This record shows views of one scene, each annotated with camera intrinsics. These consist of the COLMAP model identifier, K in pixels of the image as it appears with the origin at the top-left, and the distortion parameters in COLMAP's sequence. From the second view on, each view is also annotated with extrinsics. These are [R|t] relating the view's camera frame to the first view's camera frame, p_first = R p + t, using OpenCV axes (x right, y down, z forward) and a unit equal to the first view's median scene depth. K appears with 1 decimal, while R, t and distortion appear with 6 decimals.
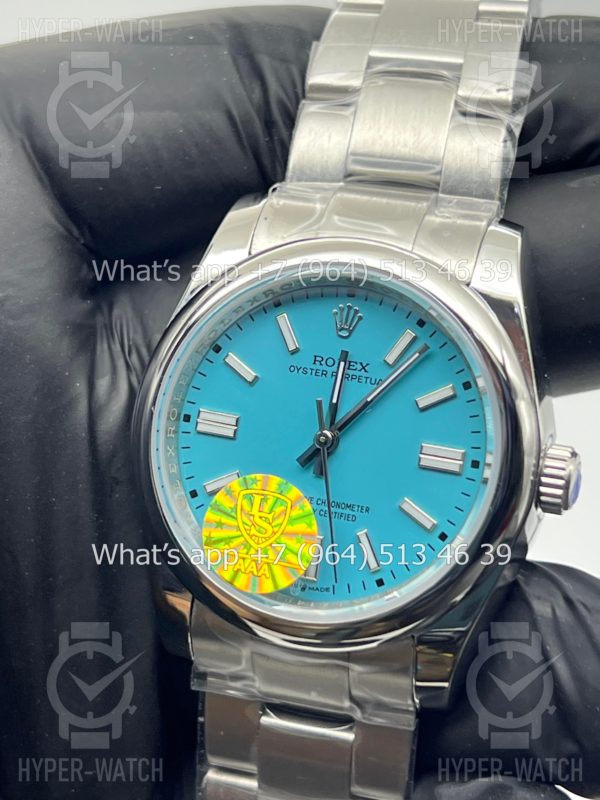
lens RADIAL K [[1866.0, 0, 300.0], [0, 1866.0, 400.0], [0, 0, 1]] dist [0.277953, 0.059589]
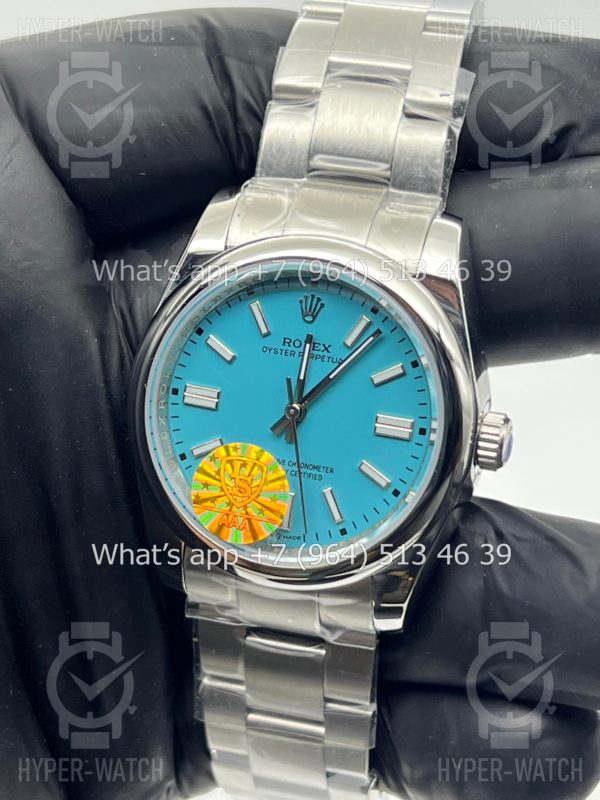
lens RADIAL K [[1866.0, 0, 300.0], [0, 1866.0, 400.0], [0, 0, 1]] dist [0.277953, 0.059589]
pose [[0.999767, -0.021541, 0.001272, 0.015615], [0.021267, 0.993622, 0.110737, -0.114248], [-0.003649, -0.110684, 0.993849, -0.157665]]
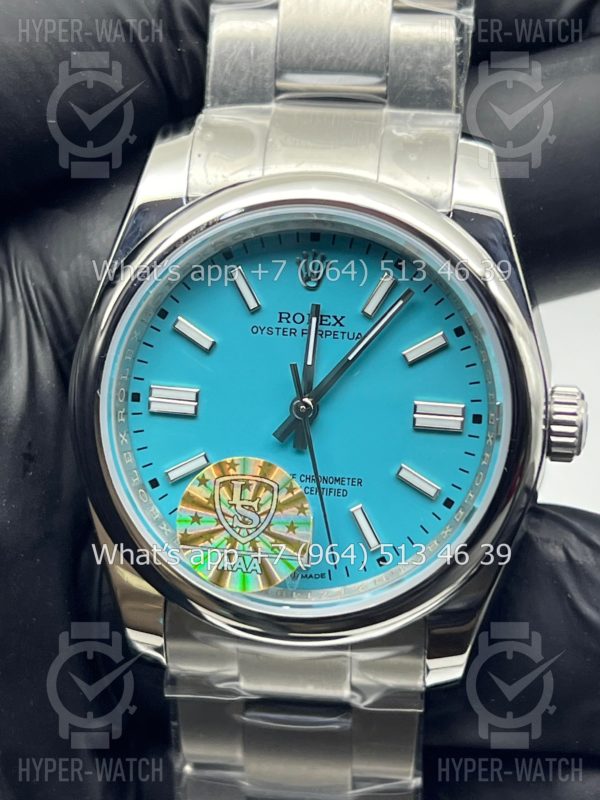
lens RADIAL K [[1866.0, 0, 300.0], [0, 1866.0, 400.0], [0, 0, 1]] dist [0.277953, 0.059589]
pose [[0.980706, -0.111154, 0.160814, -0.128026], [0.094400, 0.989622, 0.108336, -0.077158], [-0.171187, -0.091065, 0.981021, 0.141319]]
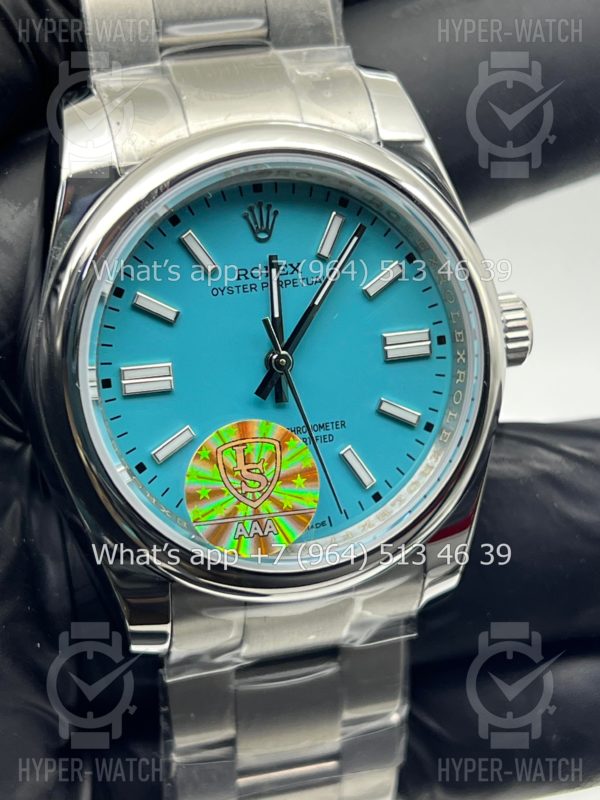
lens RADIAL K [[1866.0, 0, 300.0], [0, 1866.0, 400.0], [0, 0, 1]] dist [0.277953, 0.059589]
pose [[0.840891, -0.296556, 0.452722, -0.373479], [0.235831, 0.953694, 0.186684, -0.120243], [-0.487121, -0.050215, 0.871890, 0.240313]]
